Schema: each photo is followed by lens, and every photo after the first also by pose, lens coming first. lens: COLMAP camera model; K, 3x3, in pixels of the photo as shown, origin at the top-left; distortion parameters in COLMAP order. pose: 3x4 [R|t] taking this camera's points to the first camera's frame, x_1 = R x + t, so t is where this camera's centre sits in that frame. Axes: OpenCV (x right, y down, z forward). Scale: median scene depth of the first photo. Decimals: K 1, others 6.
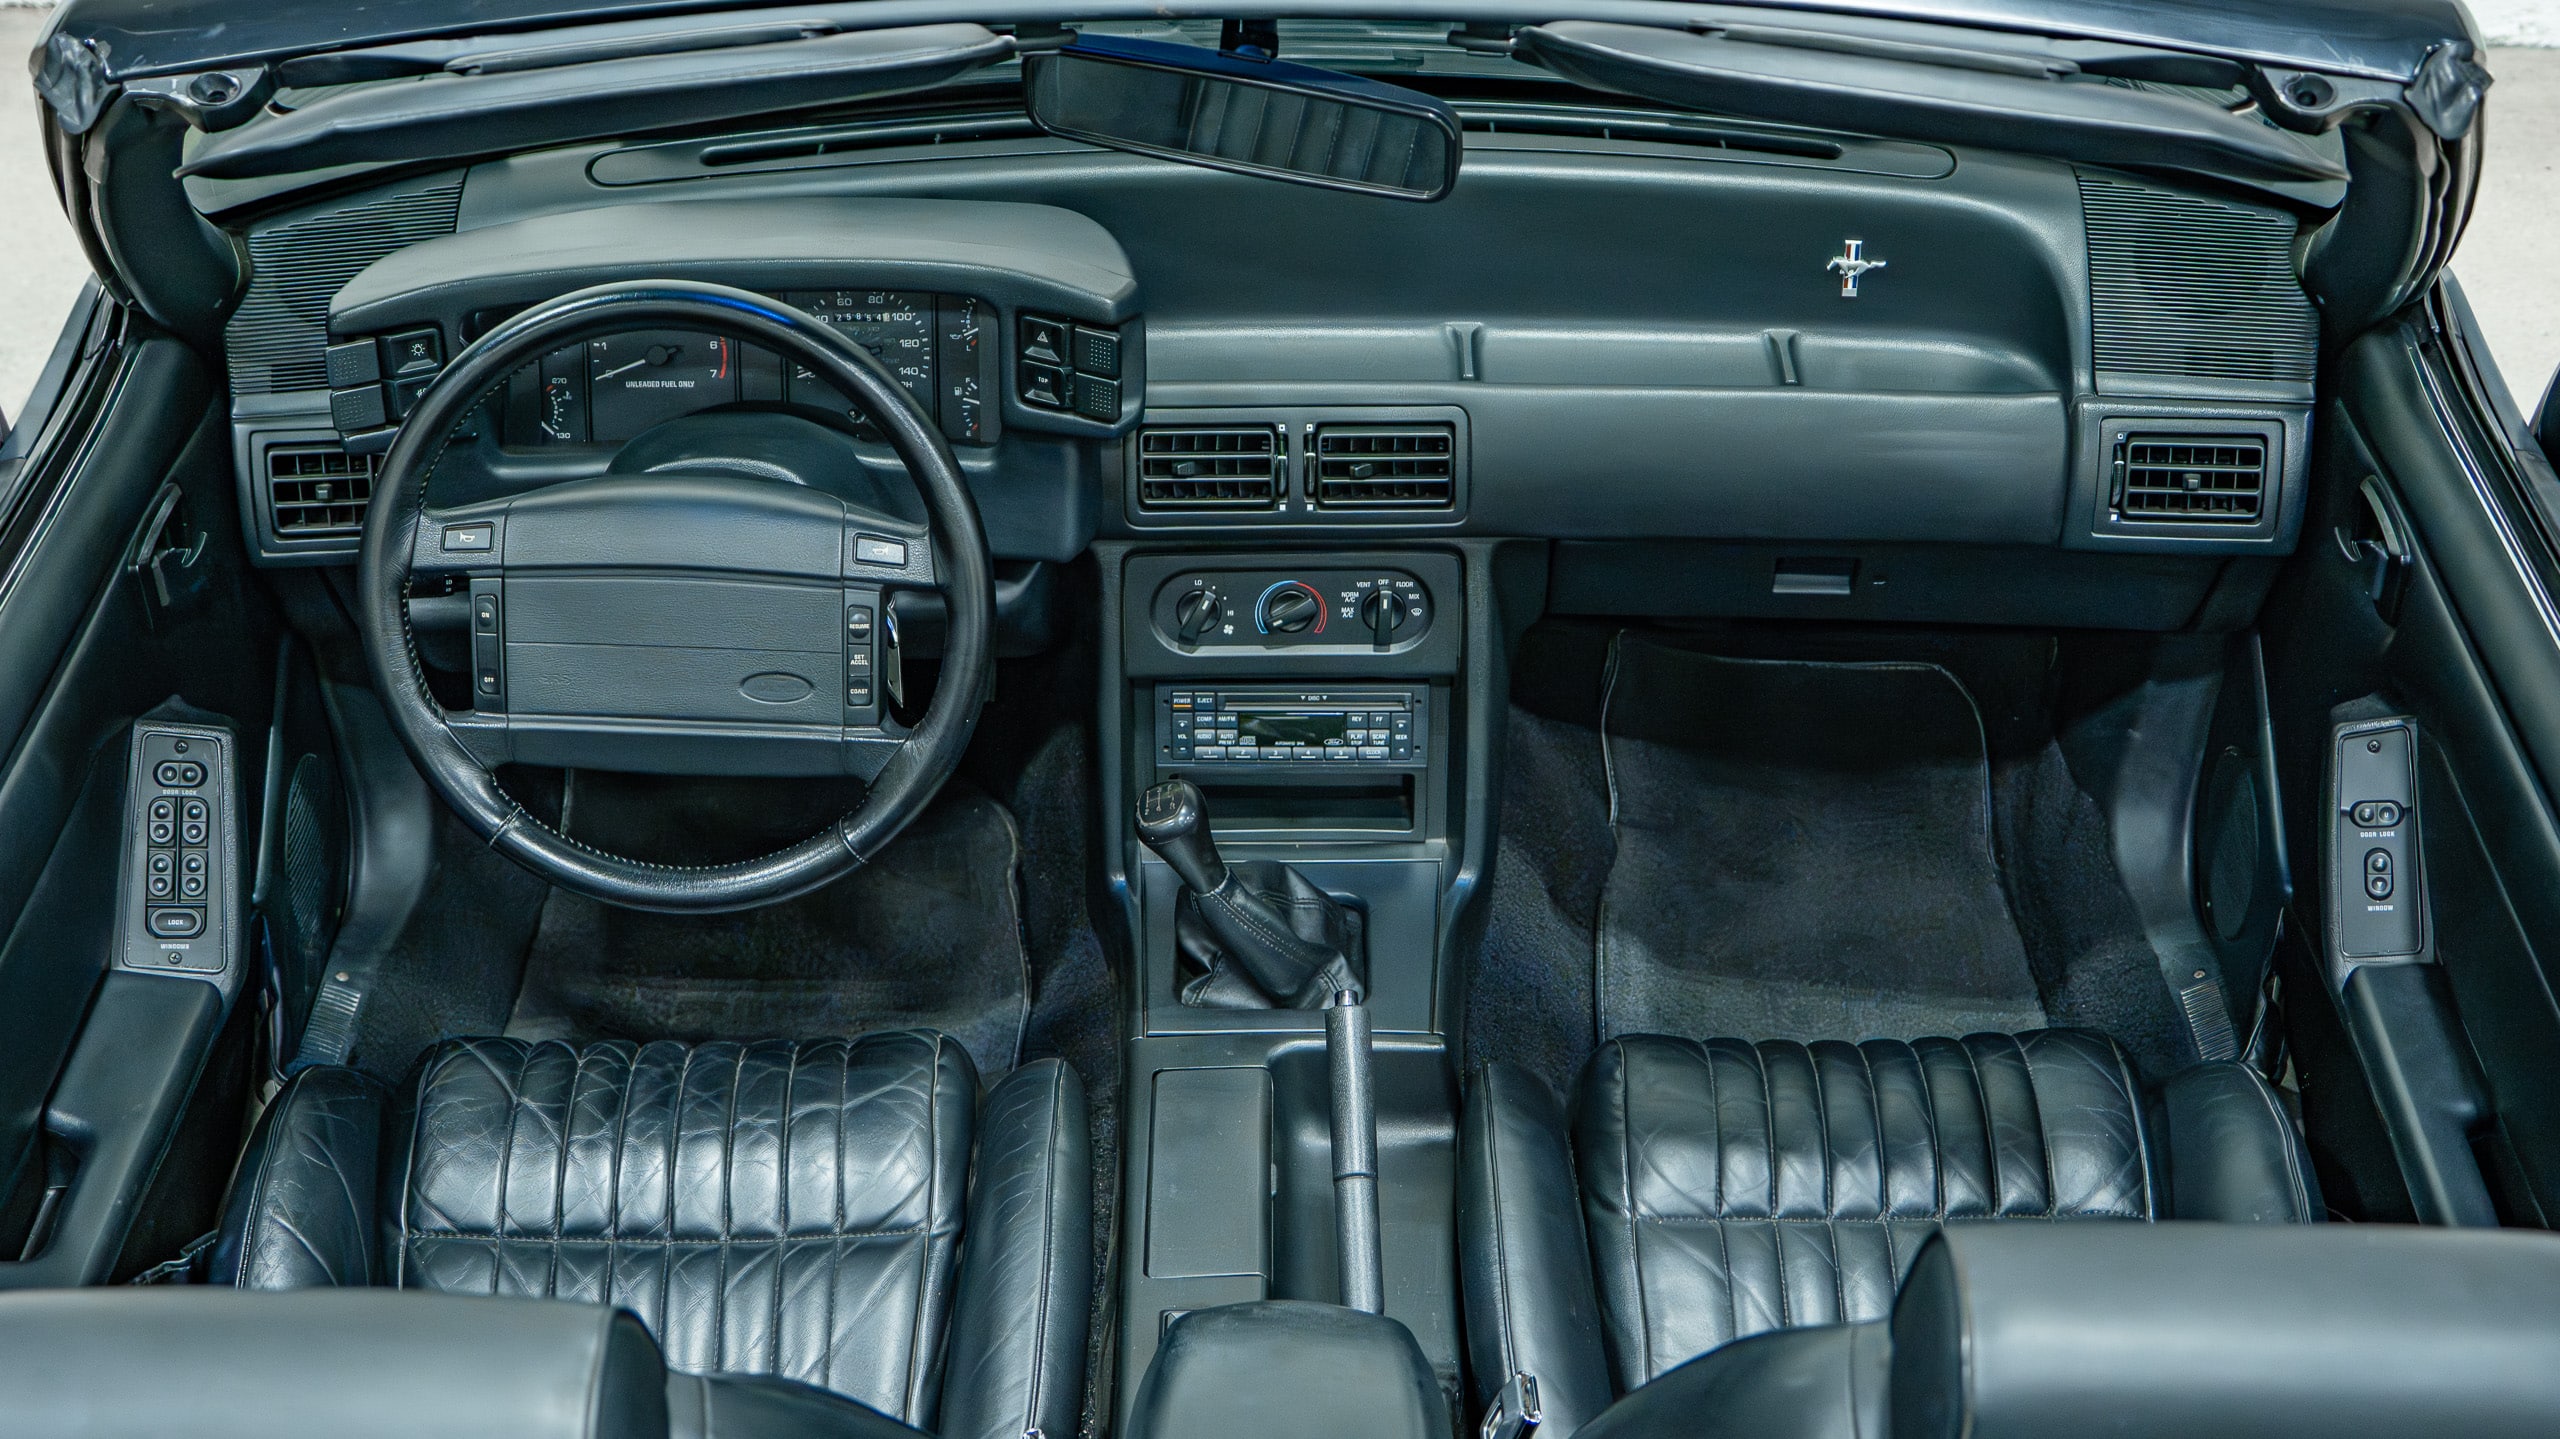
lens RADIAL K [[3206.1, 0, 1280.0], [0, 3206.1, 719.5], [0, 0, 1]] dist [-0.051249, -0.020381]
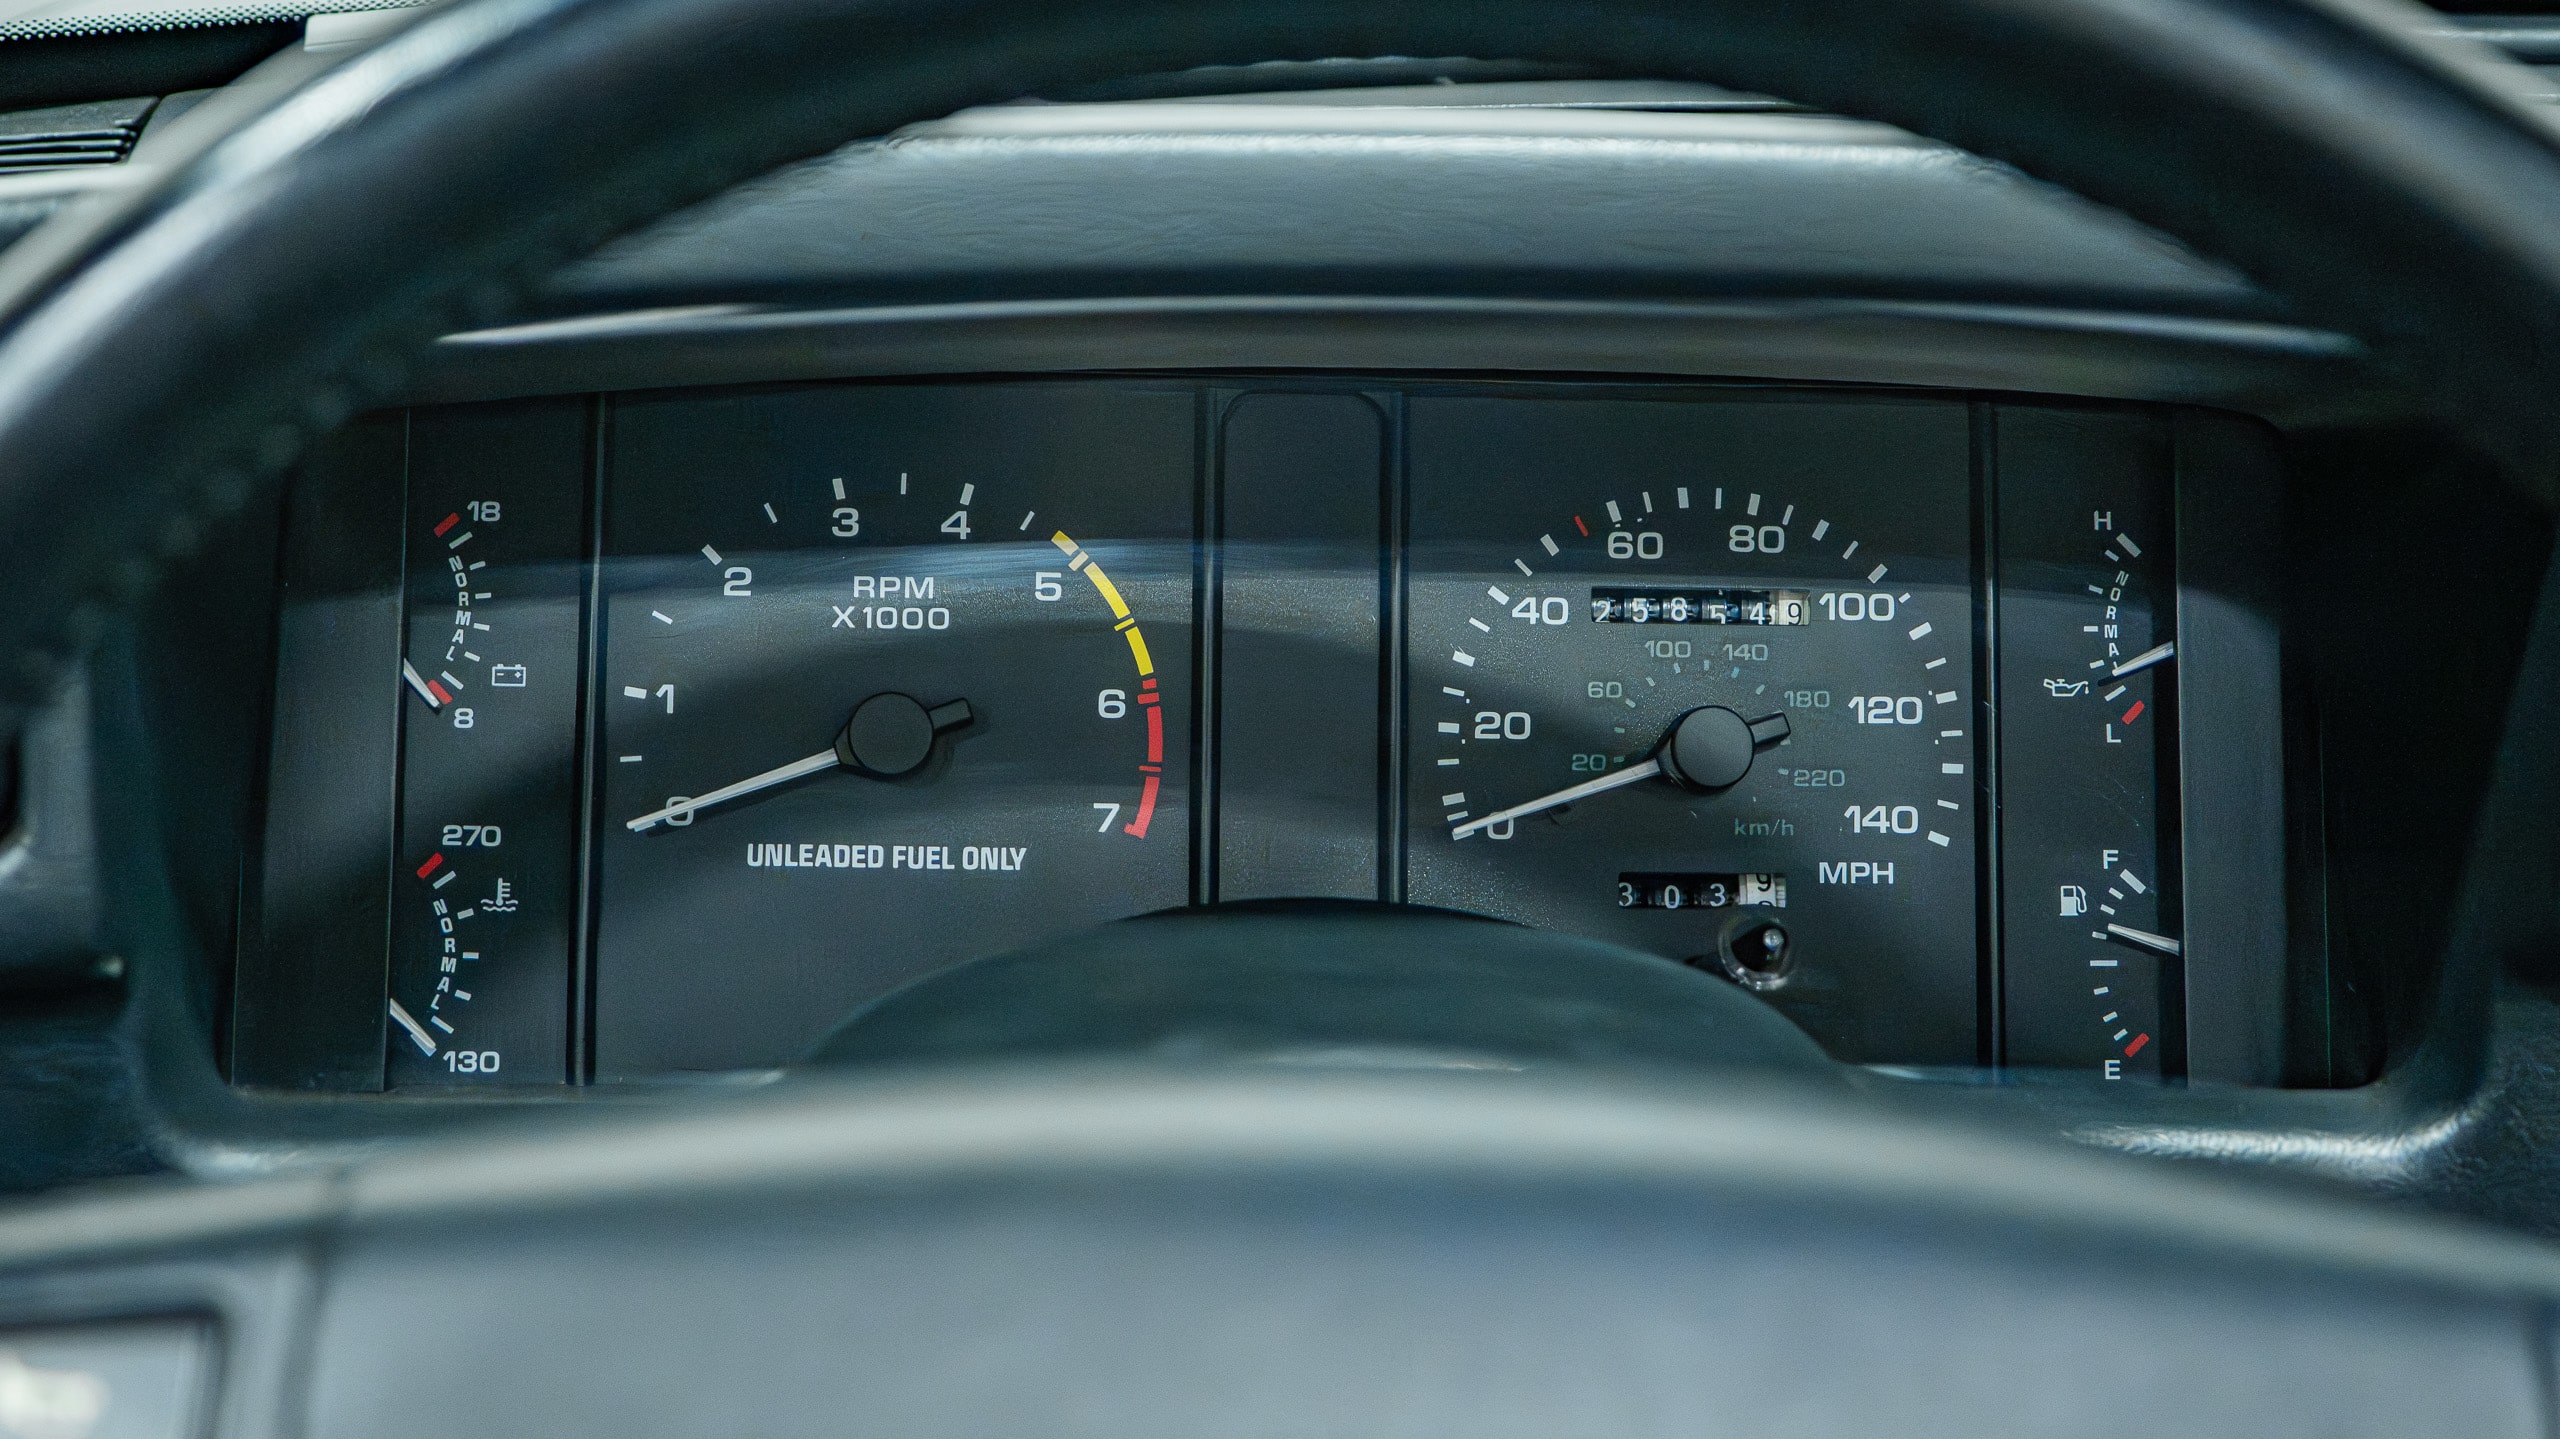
lens RADIAL K [[3254.4, 0, 1280.0], [0, 3254.4, 719.5], [0, 0, 1]] dist [-0.401165, -0.010033]
pose [[0.992627, 0.020127, 0.119529, -0.194348], [0.019105, 0.947812, -0.318256, -0.036388], [-0.119697, 0.318193, 0.940439, 0.766318]]
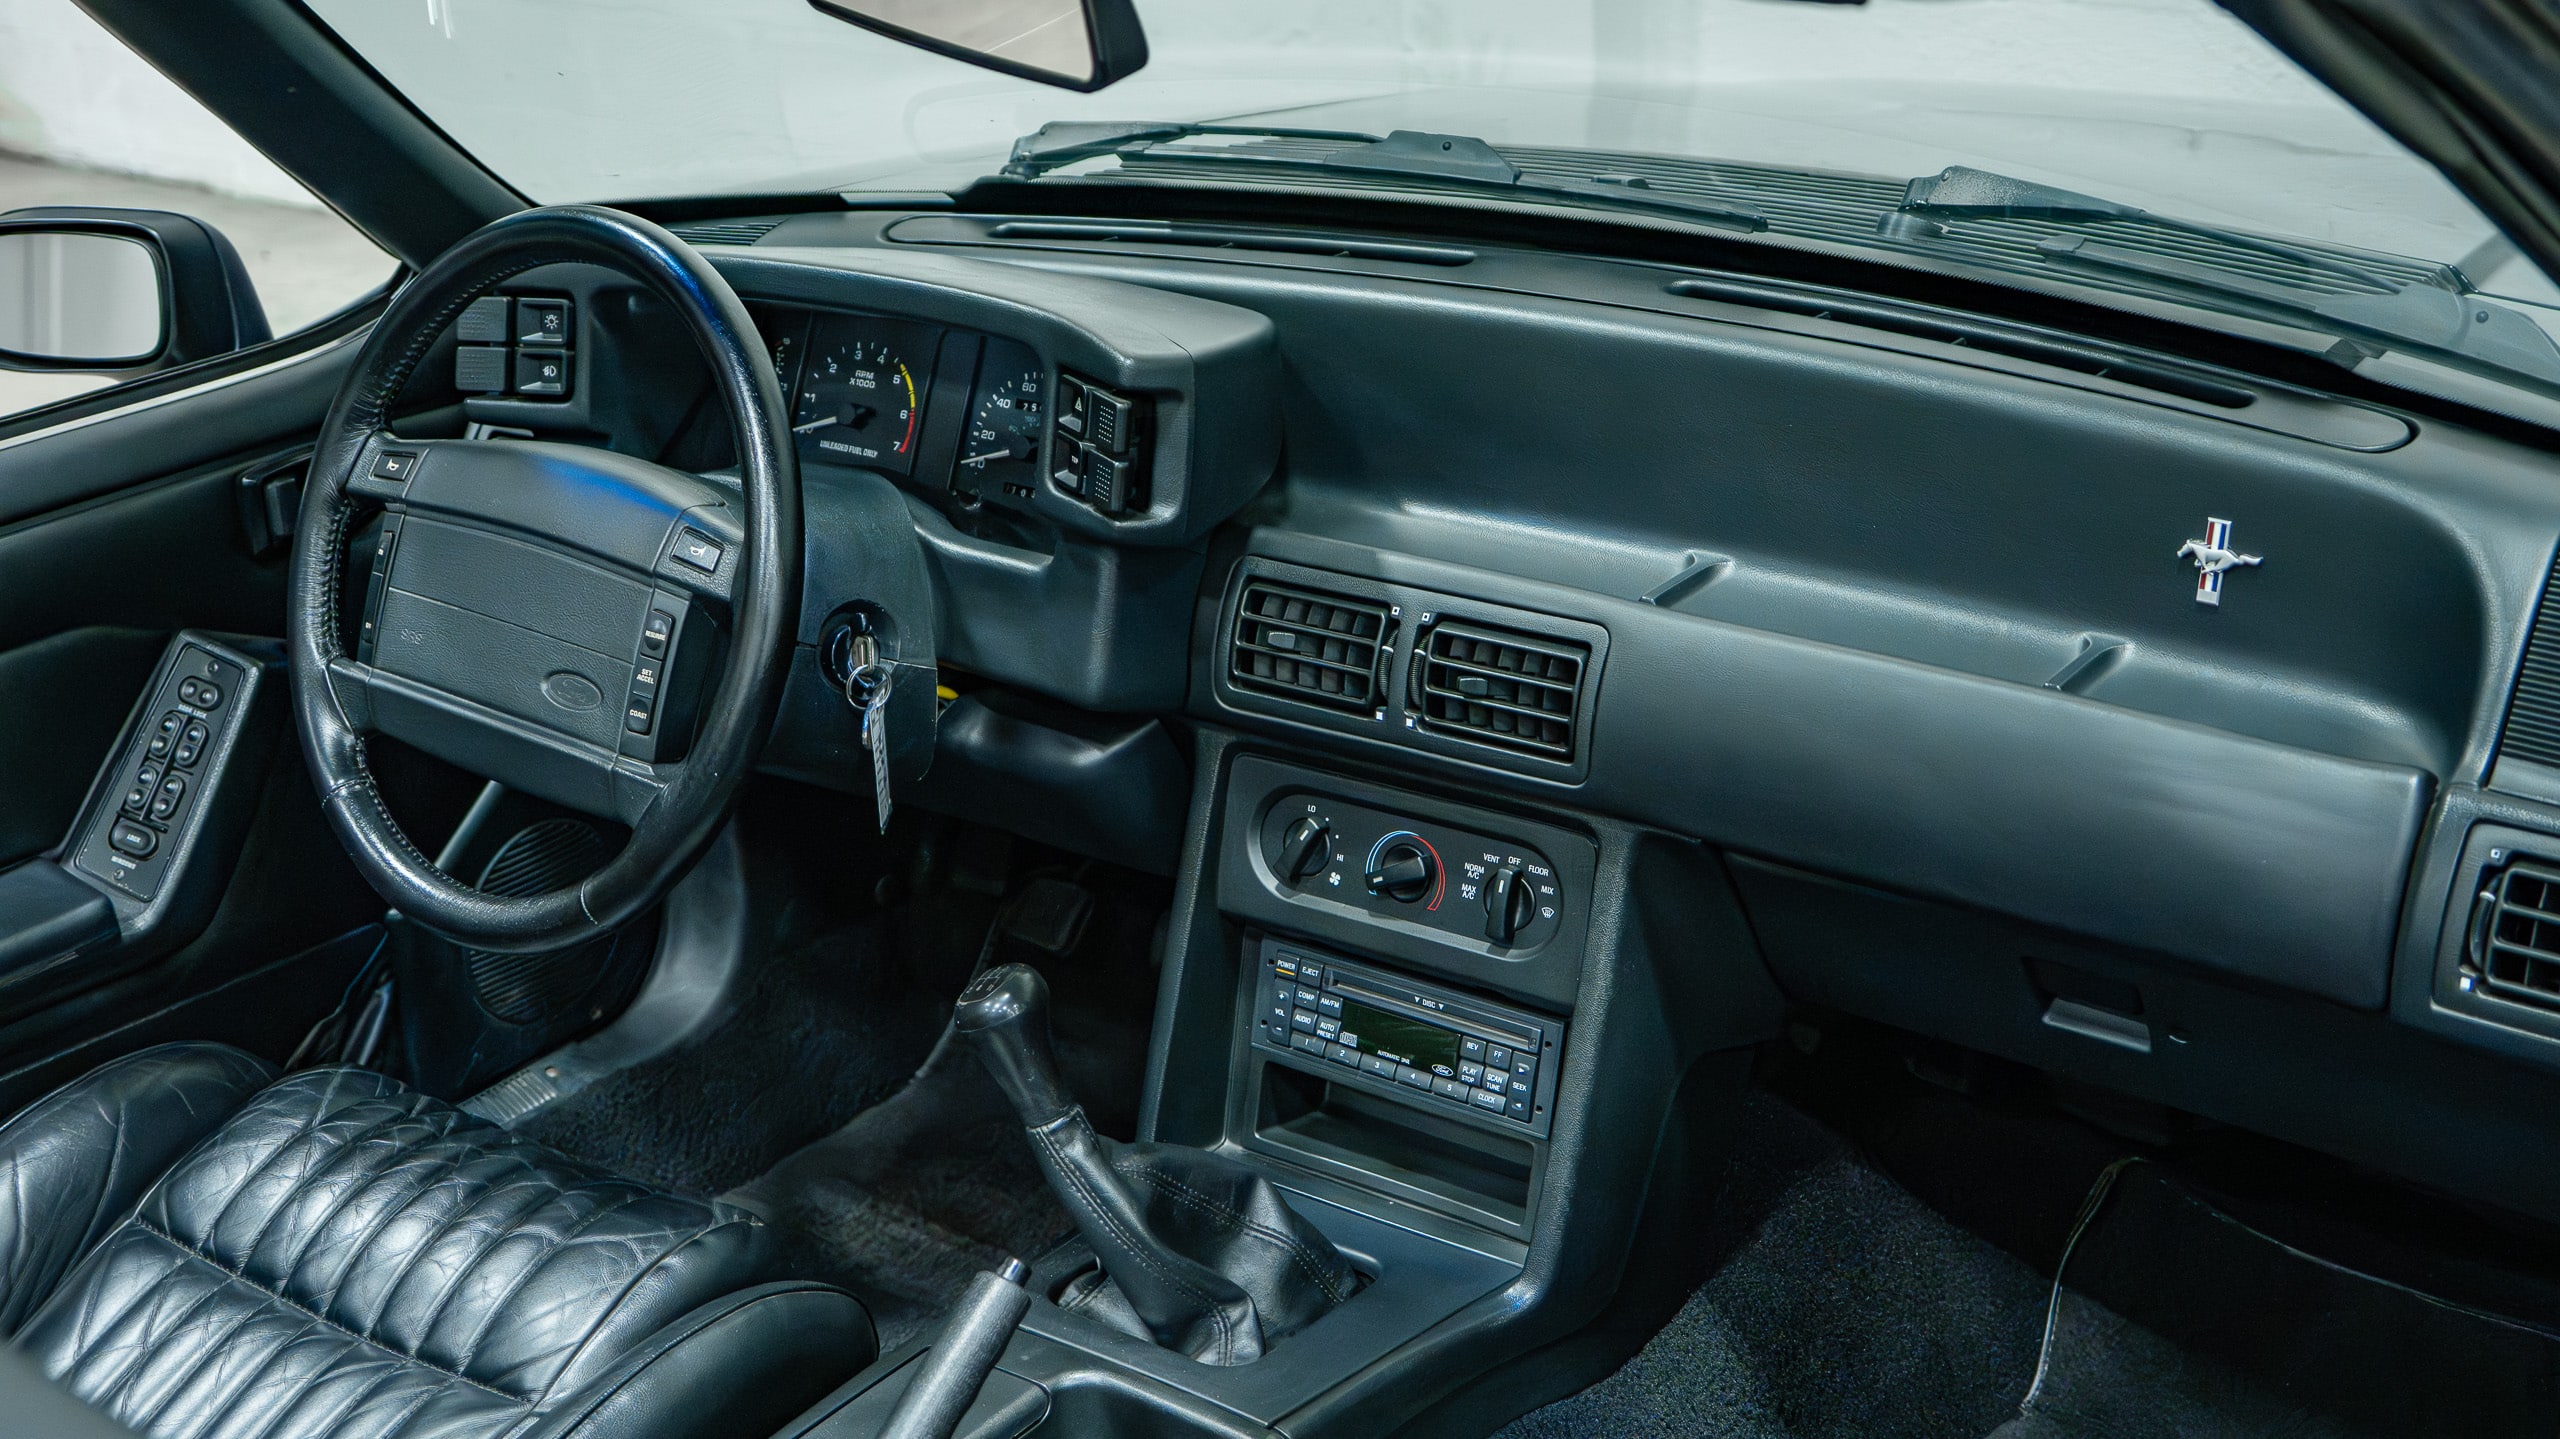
lens RADIAL K [[3092.7, 0, 1278.1], [0, 3092.7, 663.5], [0, 0, 1]] dist [-0.116242, 0.303535]
pose [[0.812873, 0.189087, -0.550893, 0.382850], [-0.317469, 0.936823, -0.146890, 0.037842], [0.488314, 0.294295, 0.821547, 0.379547]]
